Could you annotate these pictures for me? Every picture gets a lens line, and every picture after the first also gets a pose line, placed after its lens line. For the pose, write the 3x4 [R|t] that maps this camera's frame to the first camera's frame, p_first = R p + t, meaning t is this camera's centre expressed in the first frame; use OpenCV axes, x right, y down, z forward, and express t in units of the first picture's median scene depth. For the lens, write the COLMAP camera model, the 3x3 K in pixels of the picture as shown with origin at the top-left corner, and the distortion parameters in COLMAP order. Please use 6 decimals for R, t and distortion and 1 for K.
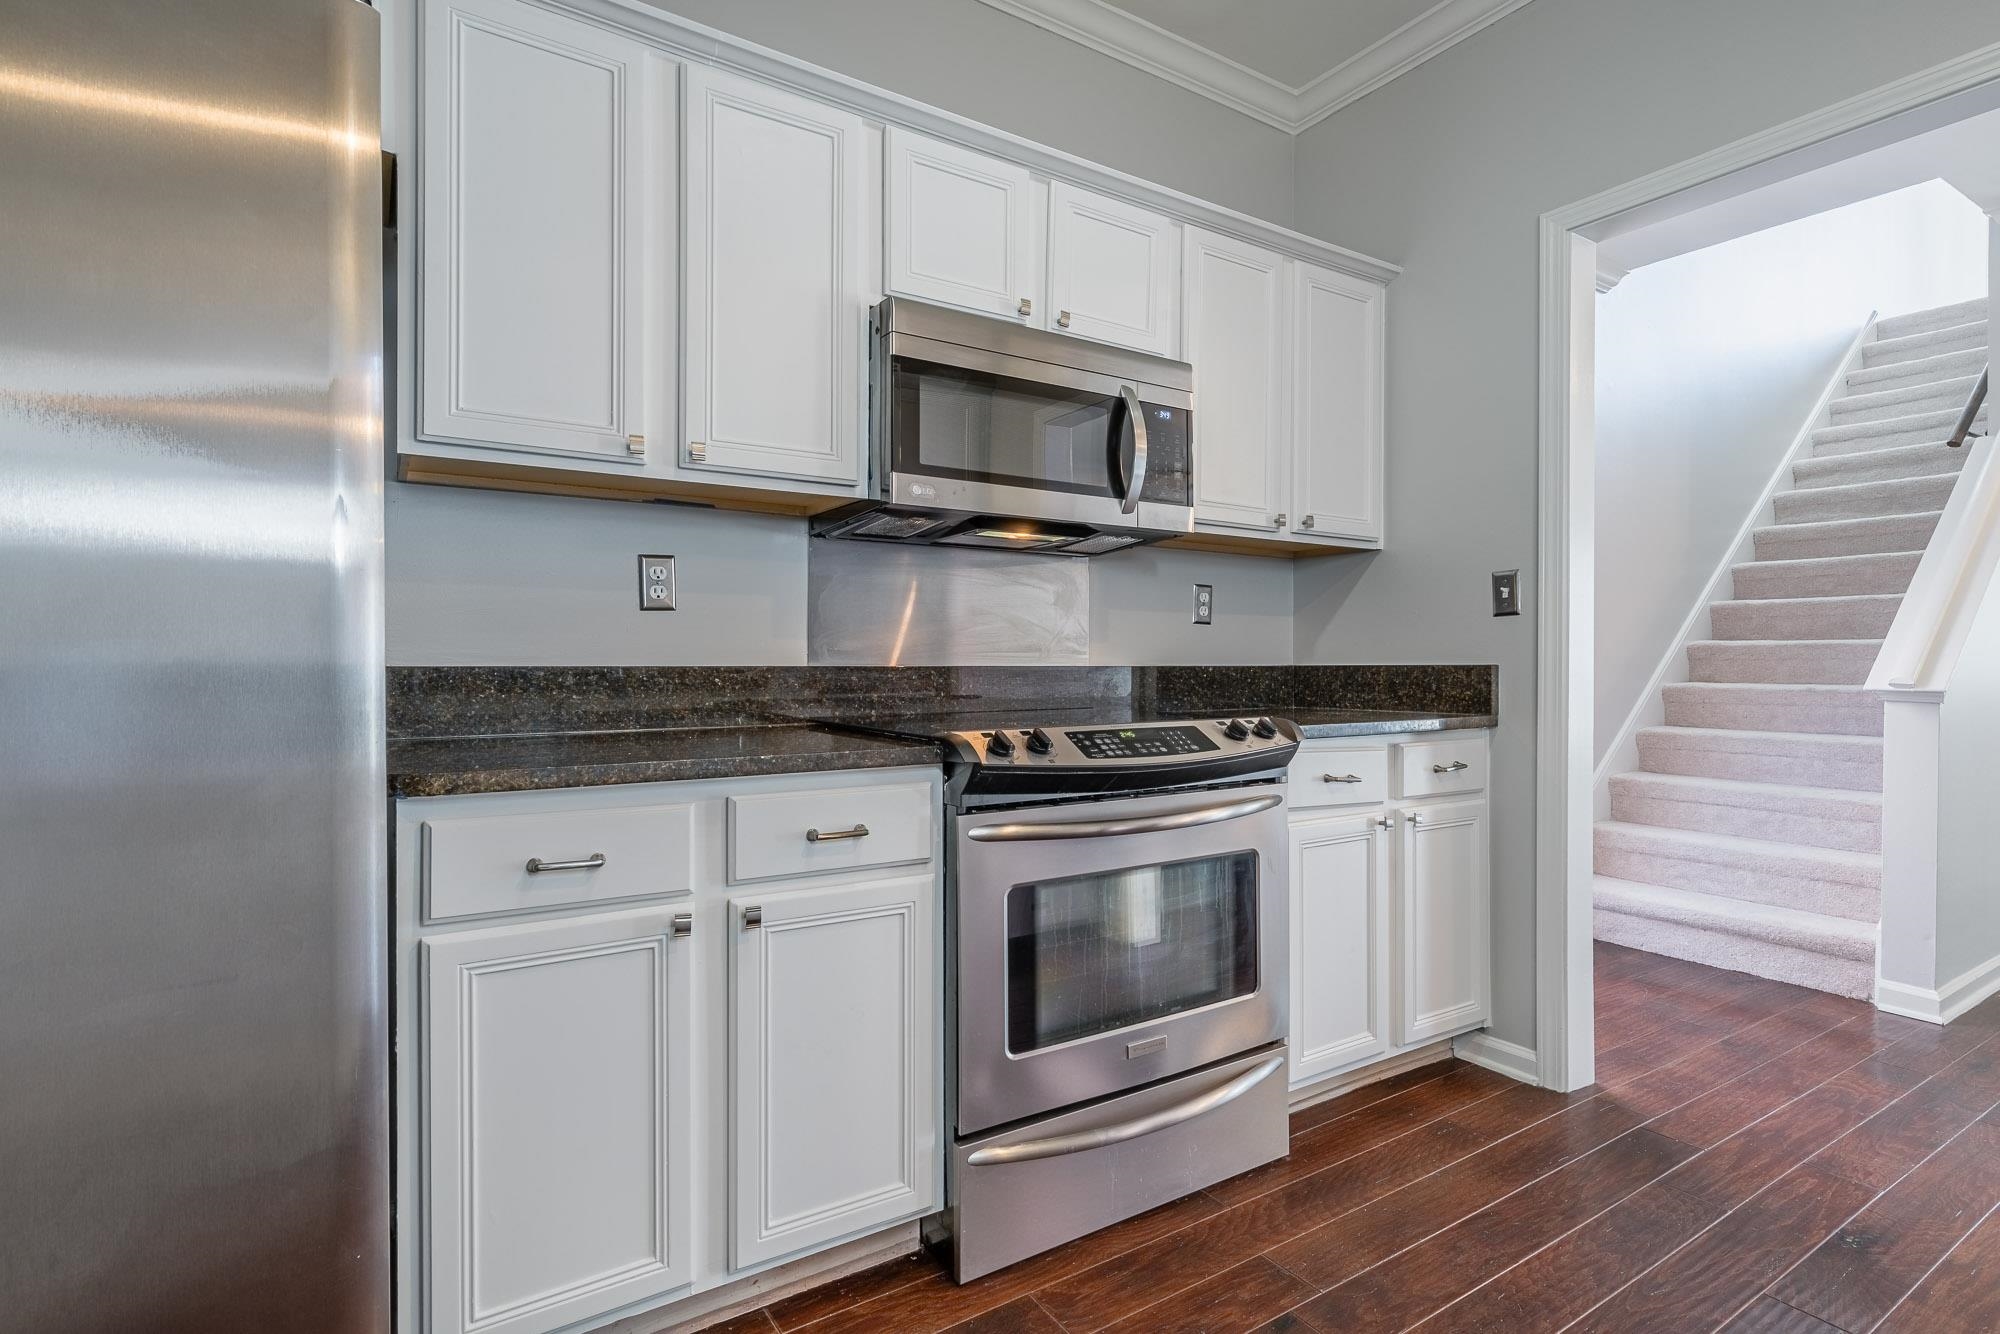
lens RADIAL K [[796.2, 0, 994.3], [0, 796.2, 673.9], [0, 0, 1]] dist [0.001174, -0.000039]
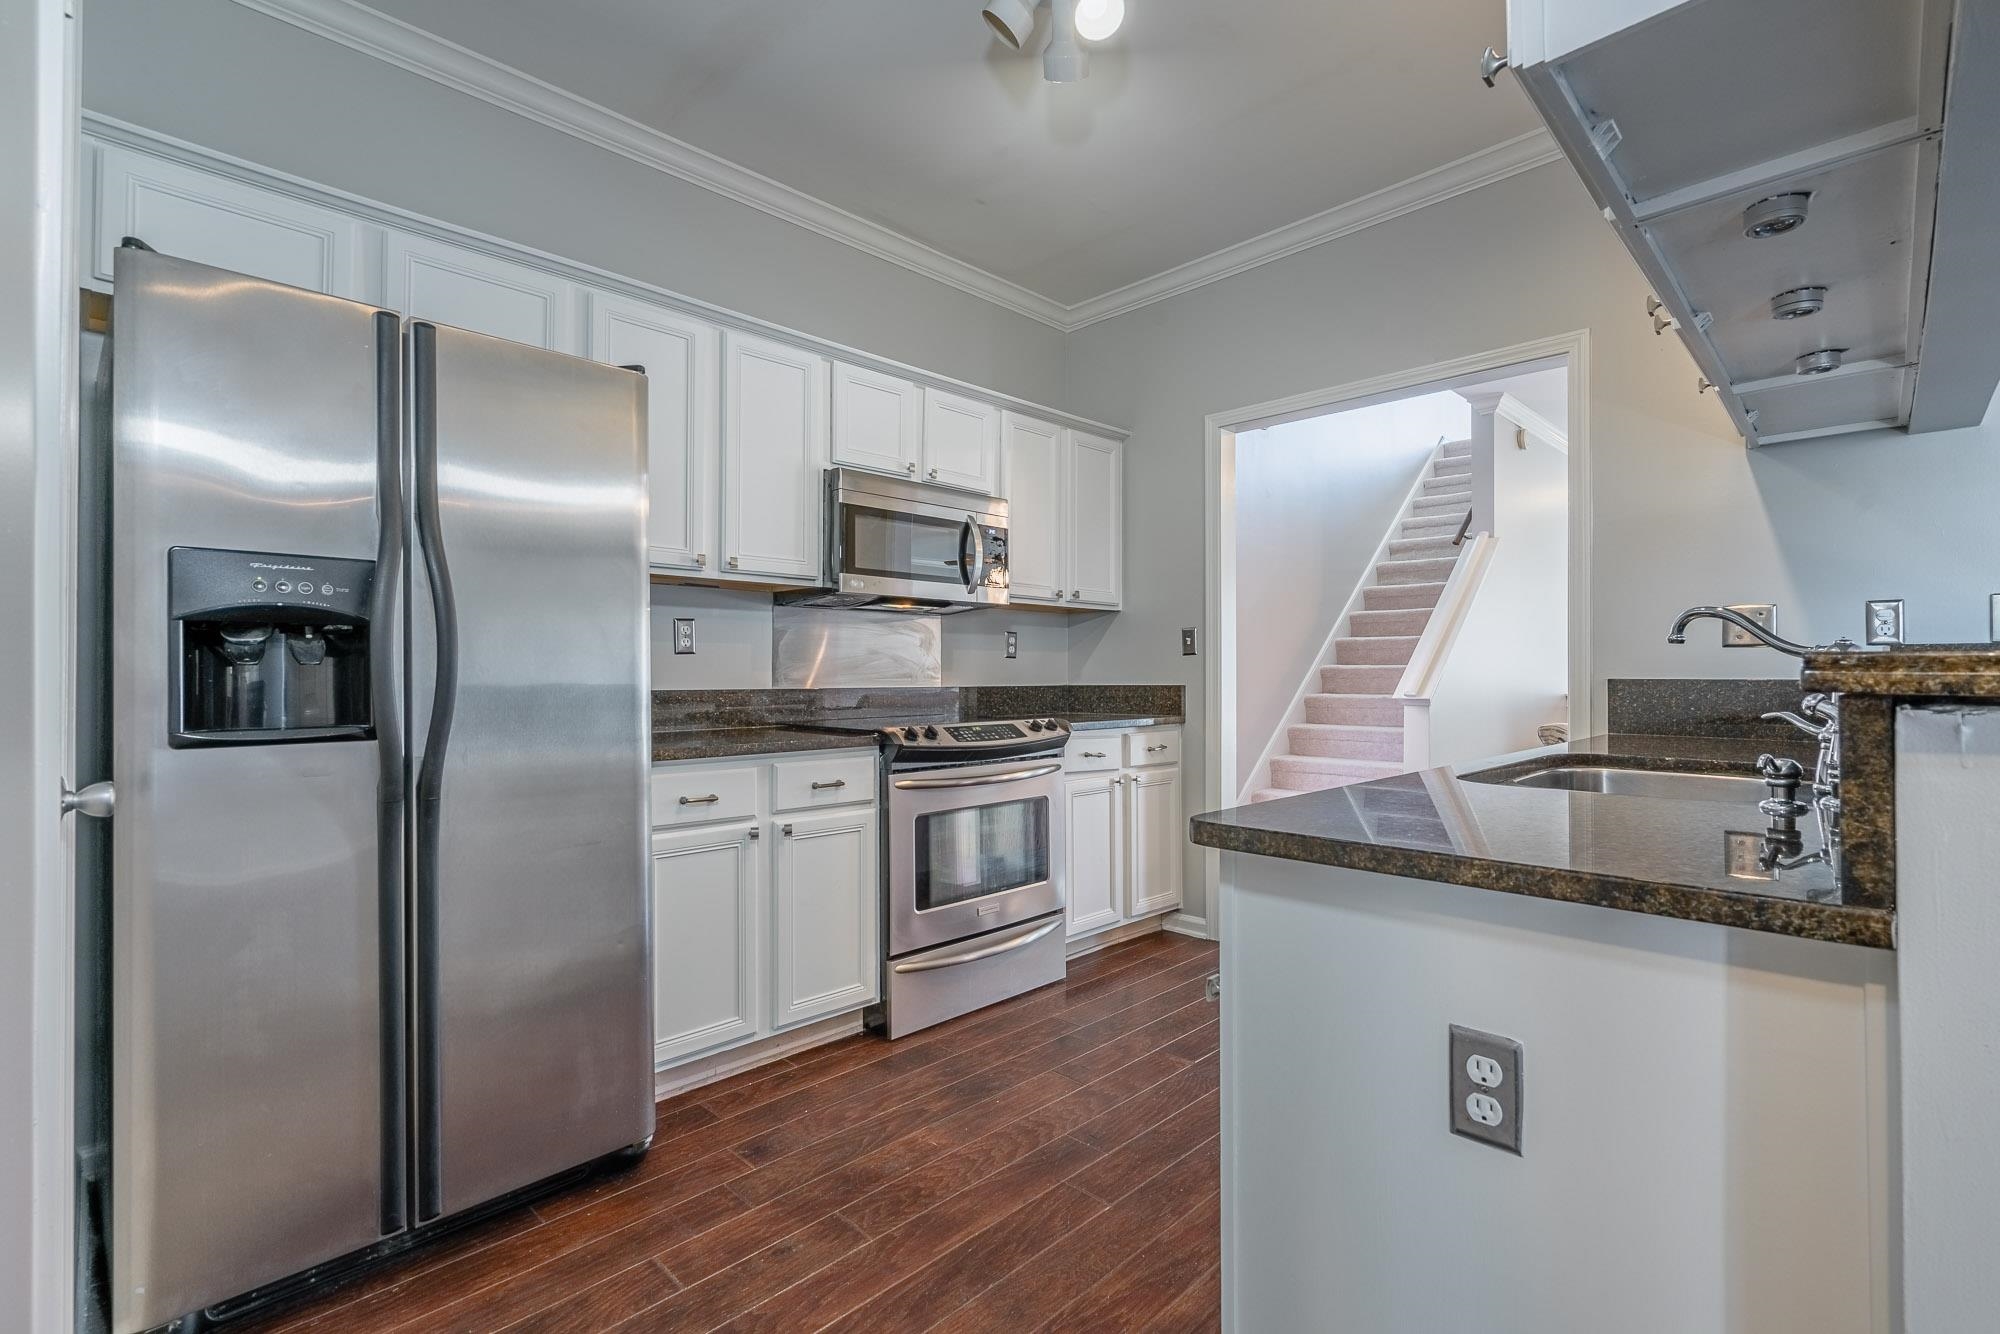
lens RADIAL K [[905.6, 0, 1006.8], [0, 905.6, 670.4], [0, 0, 1]] dist [0.000466, 0.000185]
pose [[0.957989, 0.001618, 0.286801, -0.295911], [0.002245, 0.999911, -0.013139, -0.021136], [-0.286797, 0.013231, 0.957900, -0.797180]]
